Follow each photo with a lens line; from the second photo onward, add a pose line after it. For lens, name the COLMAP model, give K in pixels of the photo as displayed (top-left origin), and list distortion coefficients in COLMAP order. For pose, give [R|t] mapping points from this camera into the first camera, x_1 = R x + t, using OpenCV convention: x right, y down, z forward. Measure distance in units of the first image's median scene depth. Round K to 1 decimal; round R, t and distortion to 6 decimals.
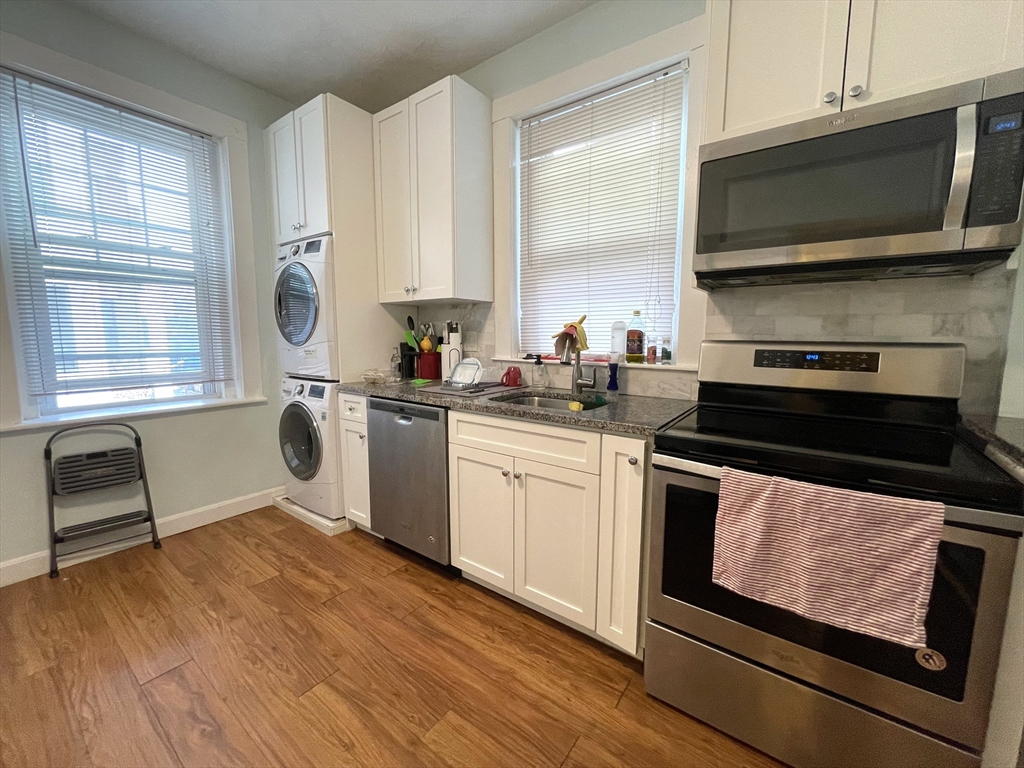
lens RADIAL K [[415.1, 0, 513.5], [0, 415.1, 382.5], [0, 0, 1]] dist [-0.001628, -0.000361]
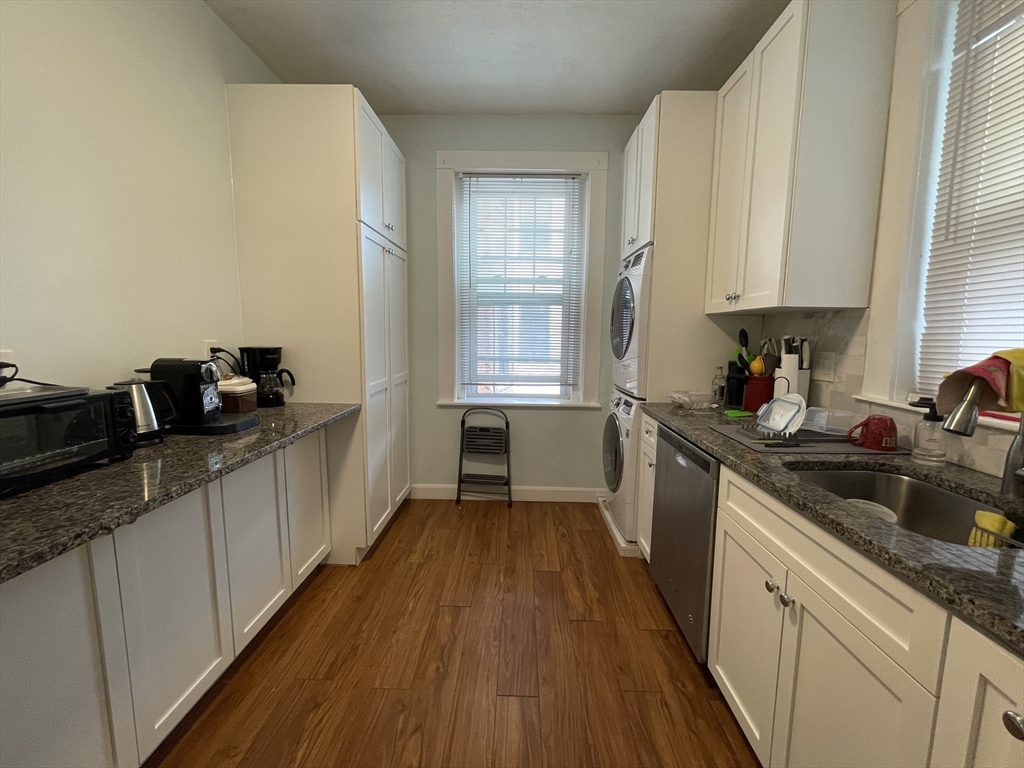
lens RADIAL K [[415.1, 0, 512.7], [0, 415.1, 382.9], [0, 0, 1]] dist [-0.001628, -0.000361]
pose [[0.576004, 0.101115, -0.811169, 0.176670], [-0.103243, 0.993373, 0.050515, -0.061586], [0.810901, 0.054650, 0.582626, 0.220251]]
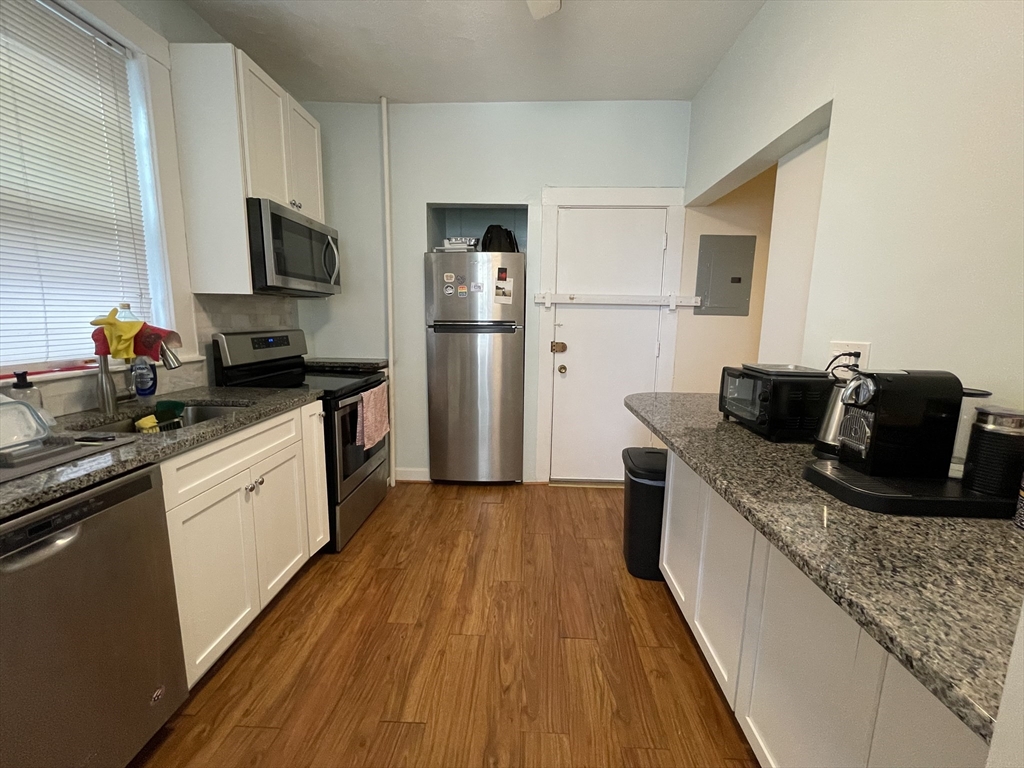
lens RADIAL K [[415.1, 0, 512.7], [0, 415.1, 382.9], [0, 0, 1]] dist [-0.001628, -0.000361]
pose [[-0.559653, -0.142648, 0.816358, -0.790162], [0.080054, 0.971162, 0.224580, -0.124149], [-0.824851, 0.191040, -0.532094, 0.722917]]
